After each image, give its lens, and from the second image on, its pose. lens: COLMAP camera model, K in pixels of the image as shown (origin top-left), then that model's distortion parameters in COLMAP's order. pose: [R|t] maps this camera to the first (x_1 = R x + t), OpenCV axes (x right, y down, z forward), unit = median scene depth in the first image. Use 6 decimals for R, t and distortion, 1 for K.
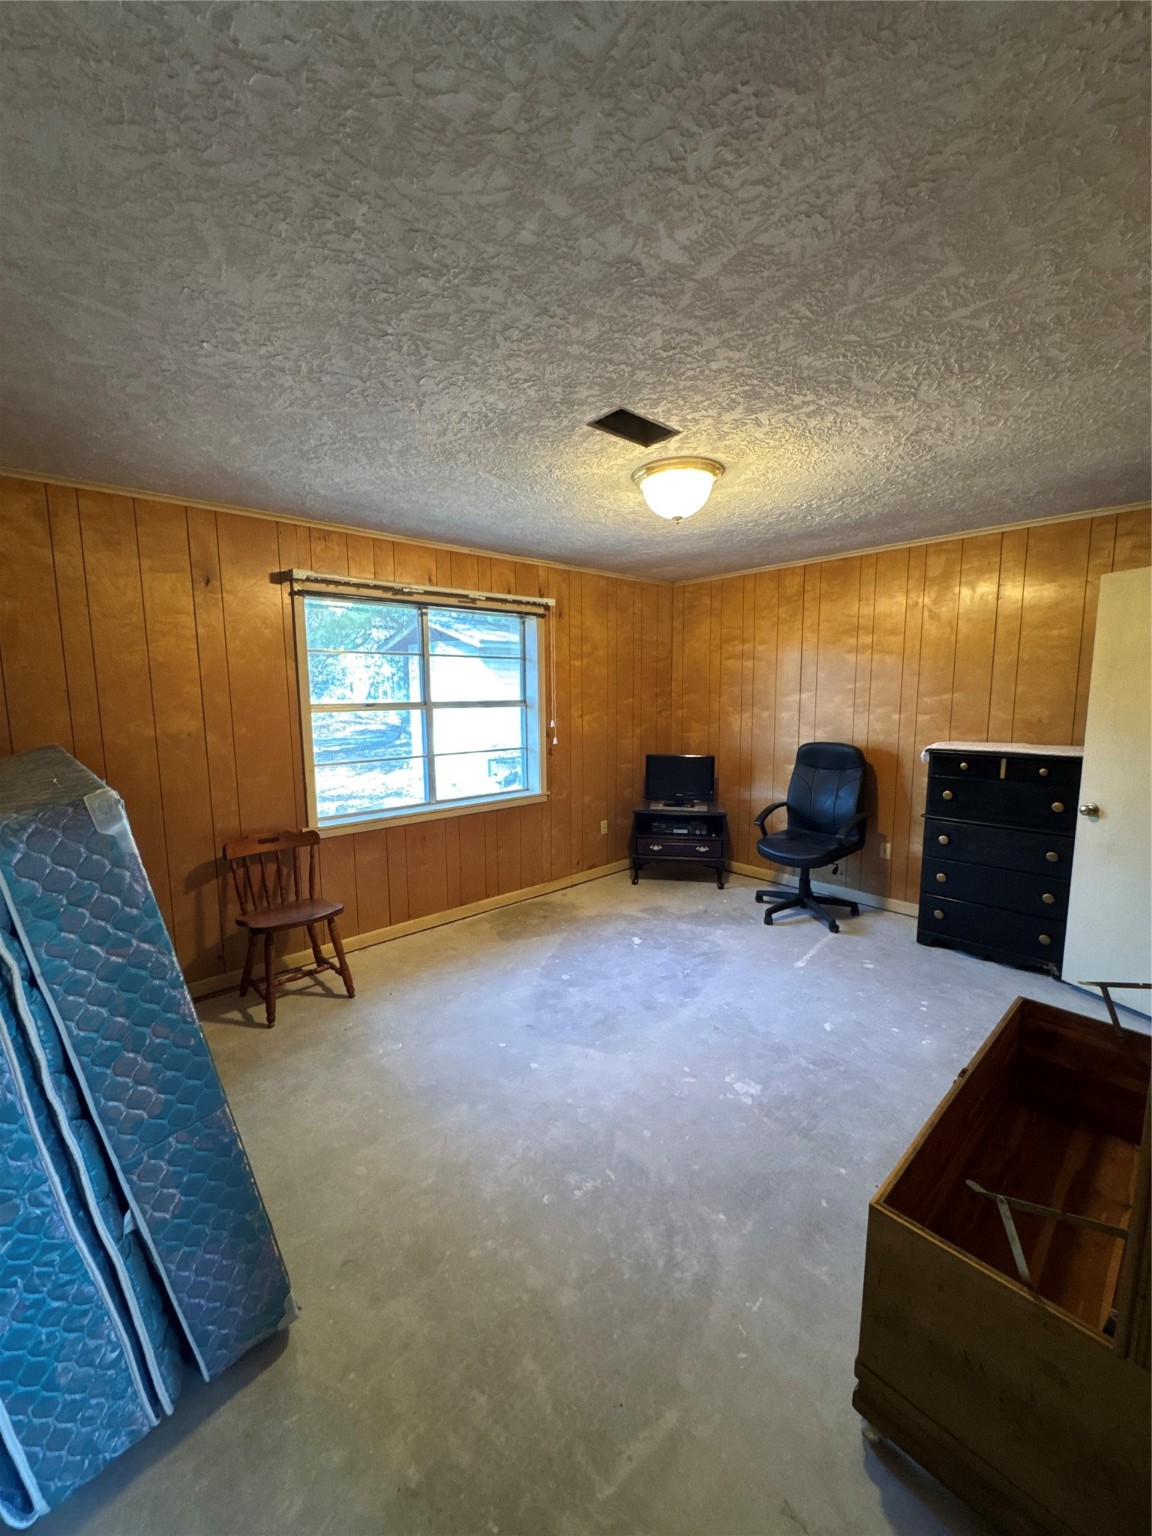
lens RADIAL K [[610.8, 0, 575.4], [0, 610.8, 768.3], [0, 0, 1]] dist [-0.000075, 0.000215]
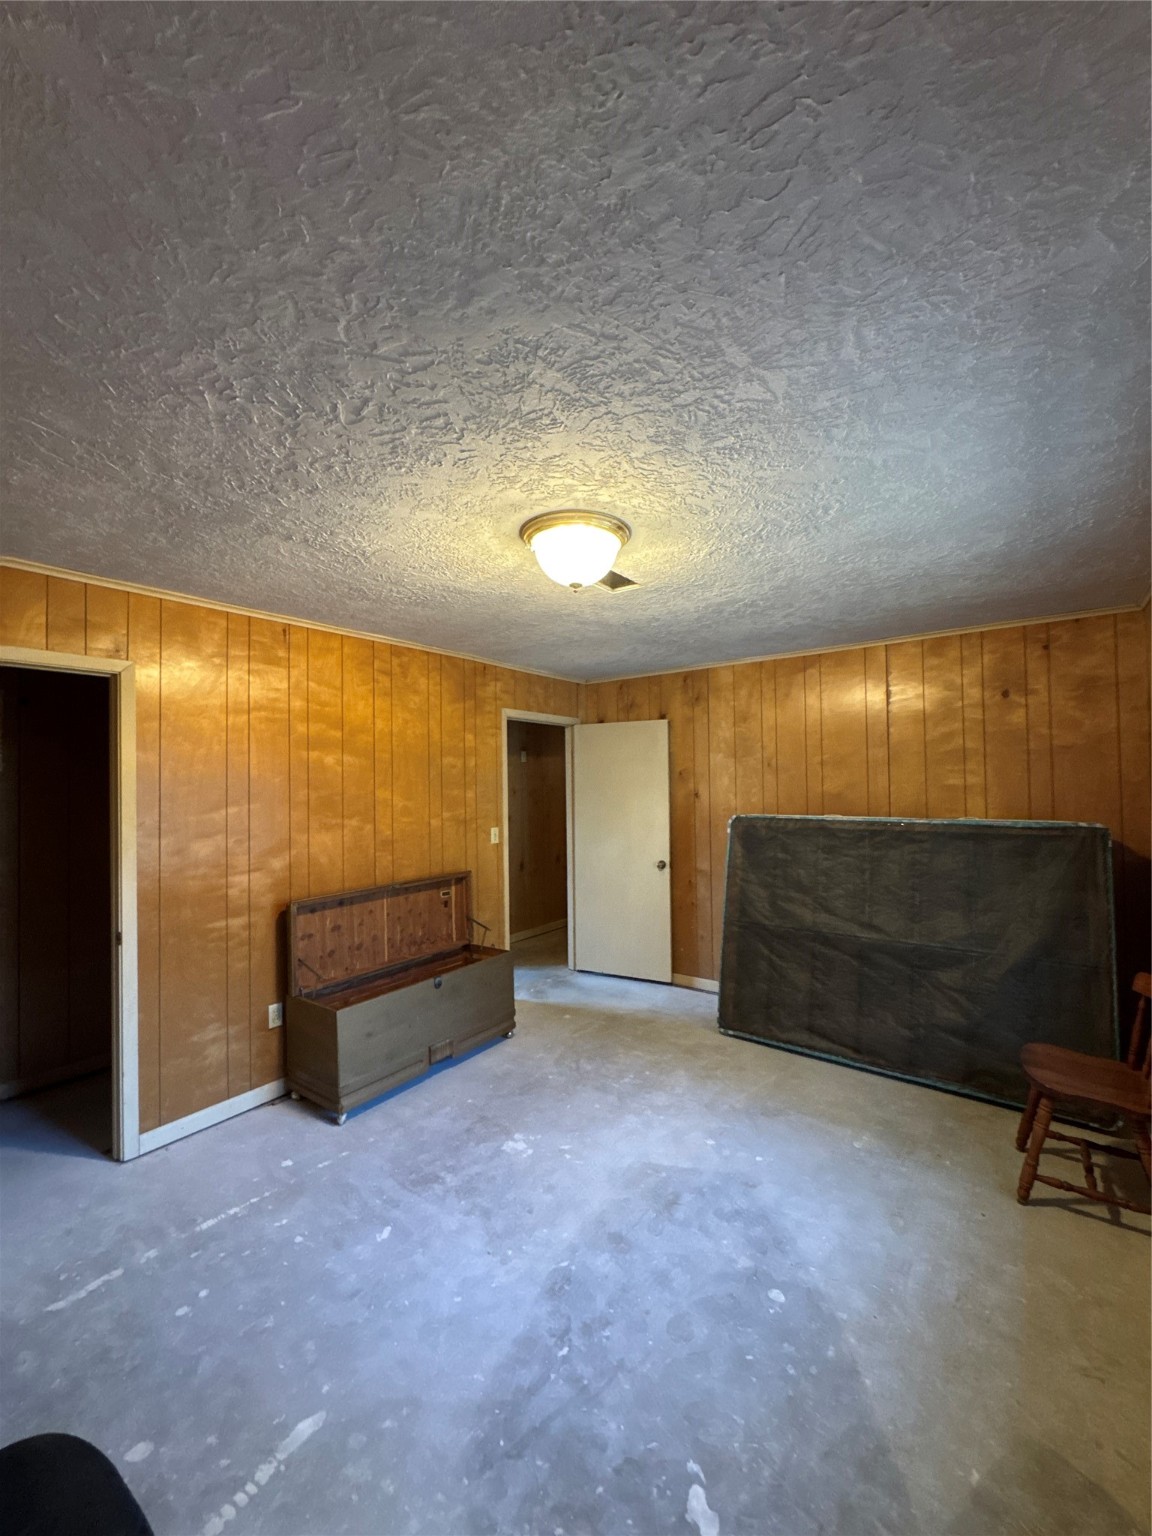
lens RADIAL K [[610.8, 0, 576.5], [0, 610.8, 769.9], [0, 0, 1]] dist [-0.000075, 0.000215]
pose [[-0.983412, 0.021235, -0.180139, 0.320573], [0.003102, 0.994947, 0.100354, -0.246070], [0.181360, 0.098130, -0.978509, 1.838496]]
